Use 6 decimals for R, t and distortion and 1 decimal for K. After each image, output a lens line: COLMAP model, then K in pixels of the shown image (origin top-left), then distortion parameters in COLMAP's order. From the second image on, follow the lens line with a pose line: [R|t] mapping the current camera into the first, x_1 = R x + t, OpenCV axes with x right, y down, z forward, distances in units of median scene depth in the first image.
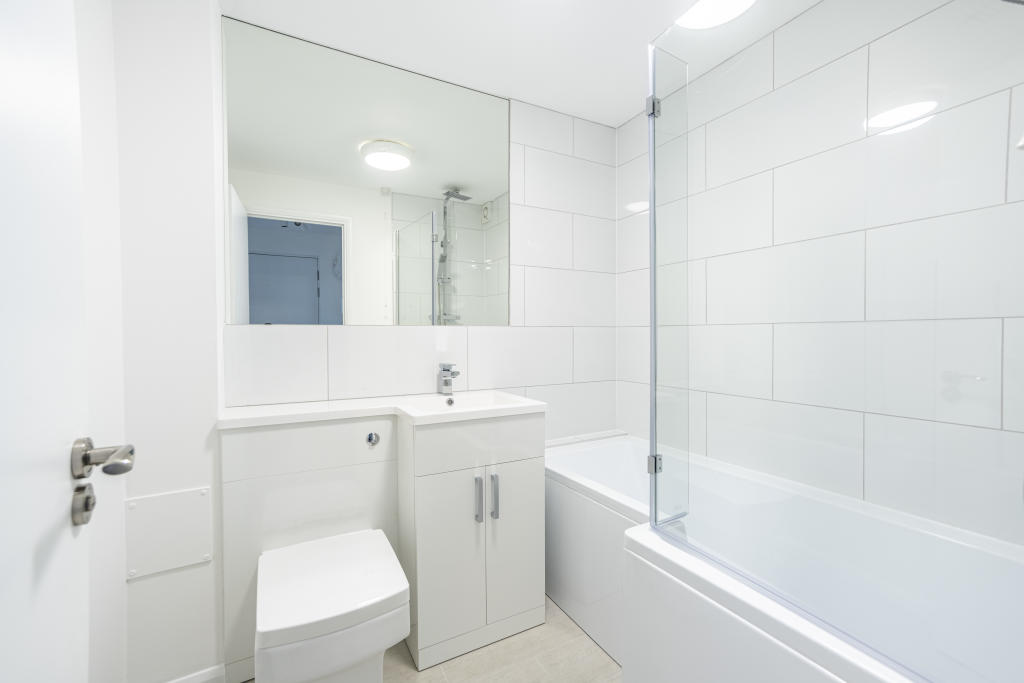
lens RADIAL K [[429.2, 0, 512.0], [0, 429.2, 341.5], [0, 0, 1]] dist [-0.027701, 0.021765]
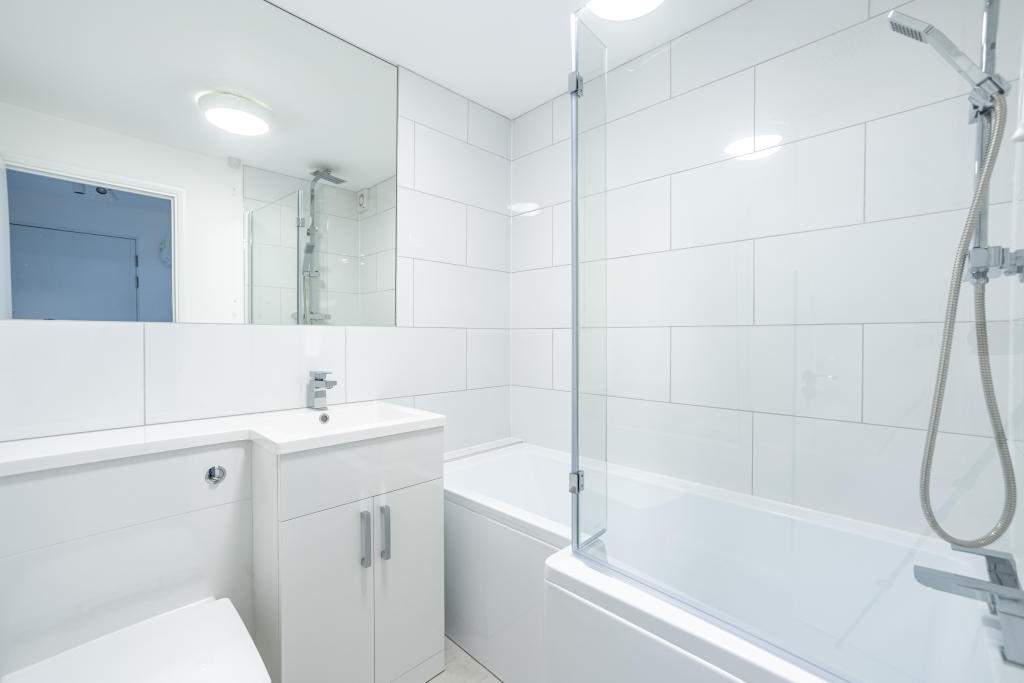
lens RADIAL K [[429.2, 0, 512.0], [0, 429.2, 341.5], [0, 0, 1]] dist [-0.027701, 0.021765]
pose [[0.957535, 0.001297, 0.288313, -0.039649], [0.000005, 0.999990, -0.004514, -0.002577], [-0.288316, 0.004323, 0.957526, 0.124290]]
